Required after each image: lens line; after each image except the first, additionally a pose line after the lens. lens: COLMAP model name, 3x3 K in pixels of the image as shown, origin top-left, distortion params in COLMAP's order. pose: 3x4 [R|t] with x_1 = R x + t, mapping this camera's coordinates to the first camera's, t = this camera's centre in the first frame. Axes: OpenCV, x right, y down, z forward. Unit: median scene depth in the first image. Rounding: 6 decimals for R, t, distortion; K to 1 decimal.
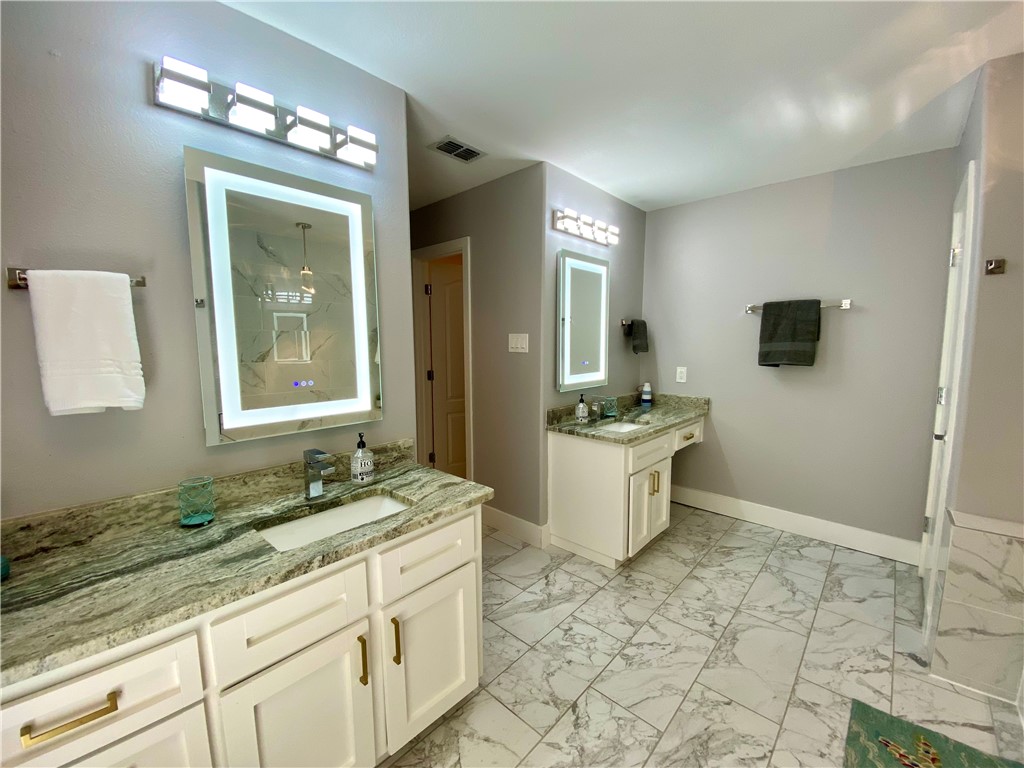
lens RADIAL K [[413.3, 0, 512.0], [0, 413.3, 384.0], [0, 0, 1]] dist [0.012172, -0.018913]
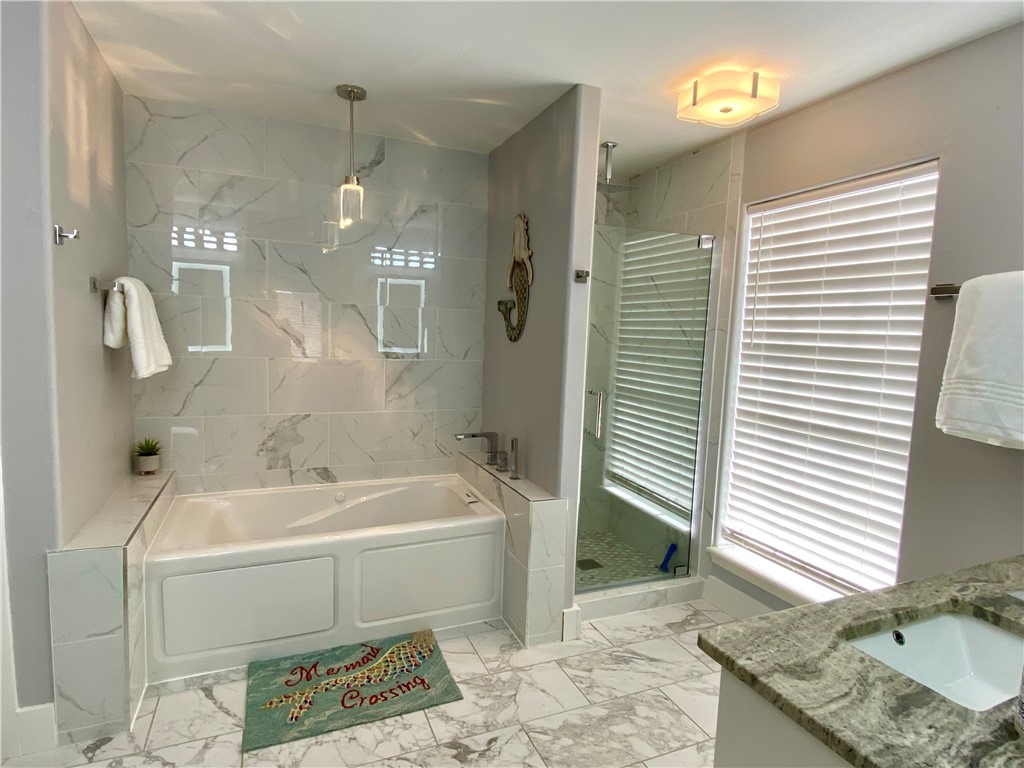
lens RADIAL K [[540.9, 0, 512.0], [0, 540.9, 384.0], [0, 0, 1]] dist [0.002656, -0.019303]
pose [[-0.911650, -0.062832, 0.406136, -0.084261], [0.014875, 0.982551, 0.185399, -0.180920], [-0.410698, 0.175060, -0.894808, 1.588651]]
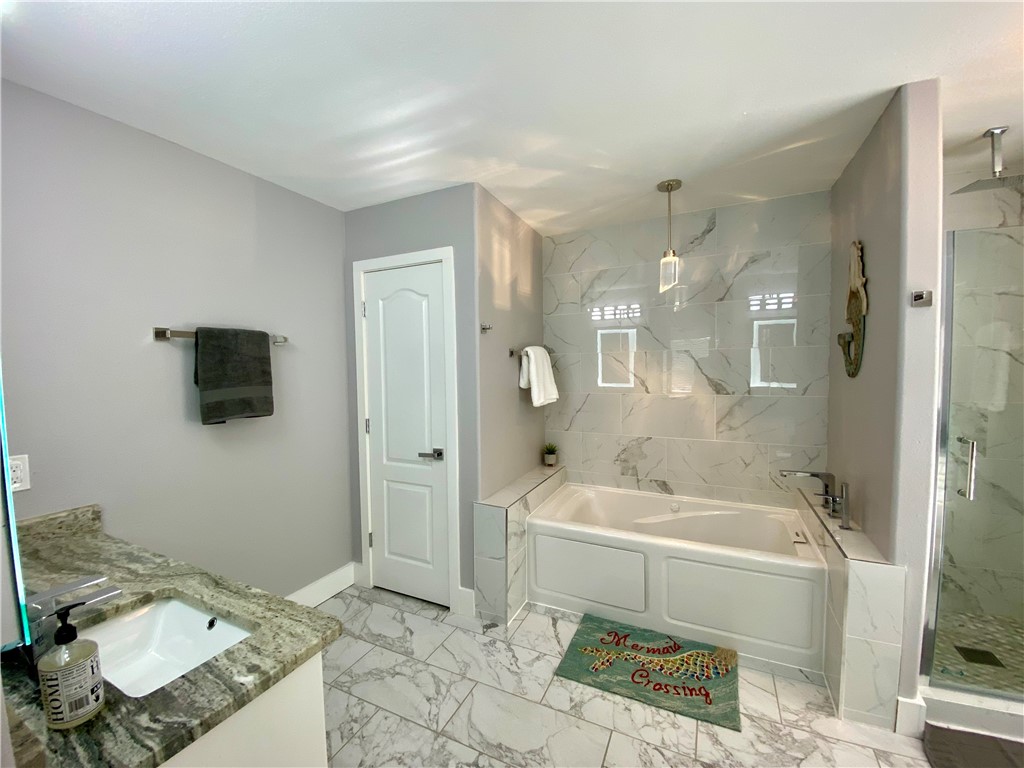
lens RADIAL K [[413.3, 0, 512.0], [0, 413.3, 384.0], [0, 0, 1]] dist [0.012172, -0.018913]
pose [[-0.290665, -0.033830, 0.956227, -0.266420], [0.112436, 0.991243, 0.069246, -0.176169], [-0.950196, 0.127642, -0.284316, 1.316750]]
